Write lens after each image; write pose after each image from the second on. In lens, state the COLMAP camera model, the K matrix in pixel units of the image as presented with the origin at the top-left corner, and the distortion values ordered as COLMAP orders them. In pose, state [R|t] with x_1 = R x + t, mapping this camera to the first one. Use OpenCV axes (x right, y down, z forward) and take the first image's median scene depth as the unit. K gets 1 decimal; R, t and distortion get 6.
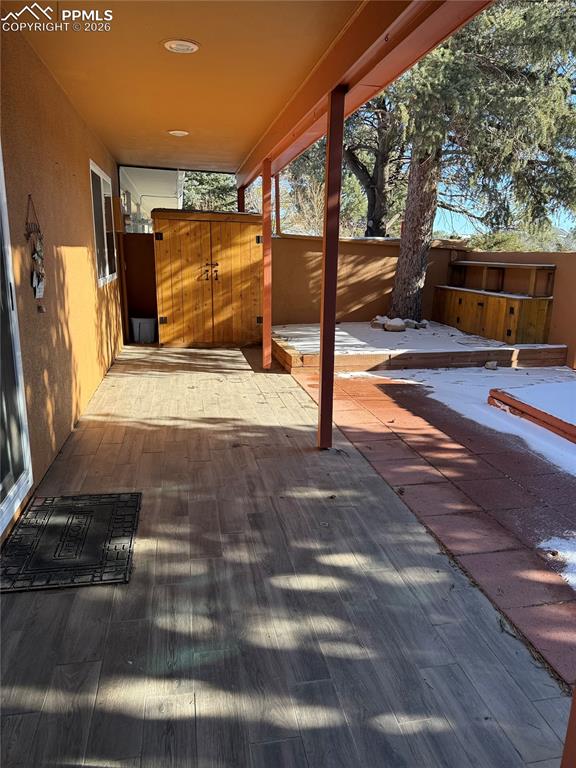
lens RADIAL K [[528.4, 0, 288.0], [0, 528.4, 384.0], [0, 0, 1]] dist [0.113924, -0.212016]
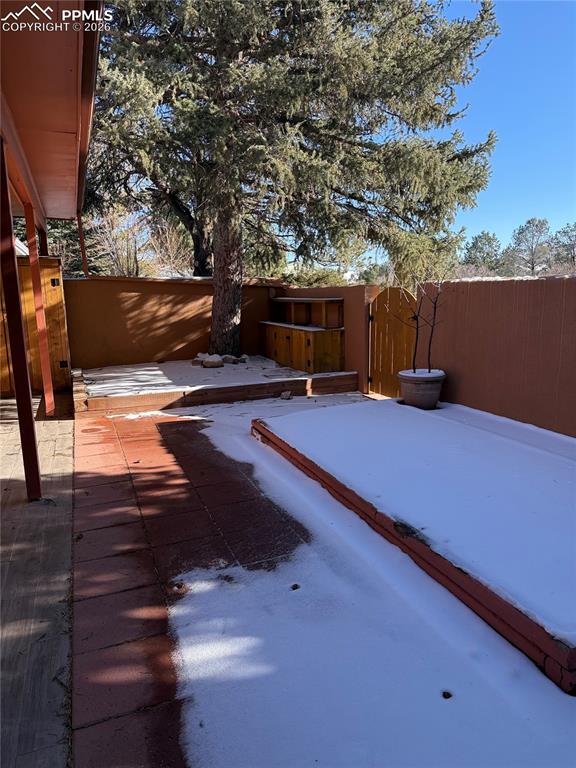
lens RADIAL K [[528.4, 0, 288.0], [0, 528.4, 384.0], [0, 0, 1]] dist [0.113924, -0.212016]
pose [[0.981646, -0.067656, 0.178308, 0.285435], [0.079781, 0.994899, -0.061729, 0.010059], [-0.173222, 0.074821, 0.982037, -0.025135]]
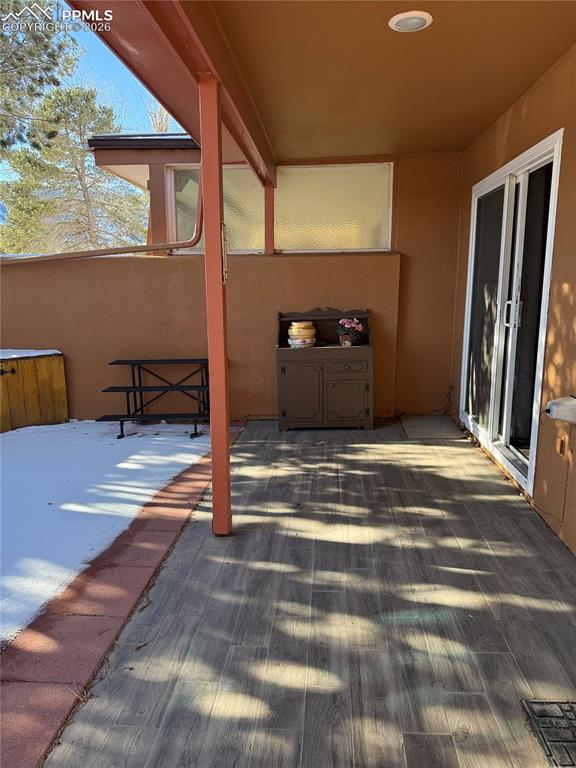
lens RADIAL K [[528.4, 0, 288.0], [0, 528.4, 384.0], [0, 0, 1]] dist [0.113924, -0.212016]
pose [[-0.964341, -0.058036, 0.258221, -0.066375], [0.057146, 0.906988, 0.417262, -0.183211], [-0.258419, 0.417139, -0.871329, 0.728423]]
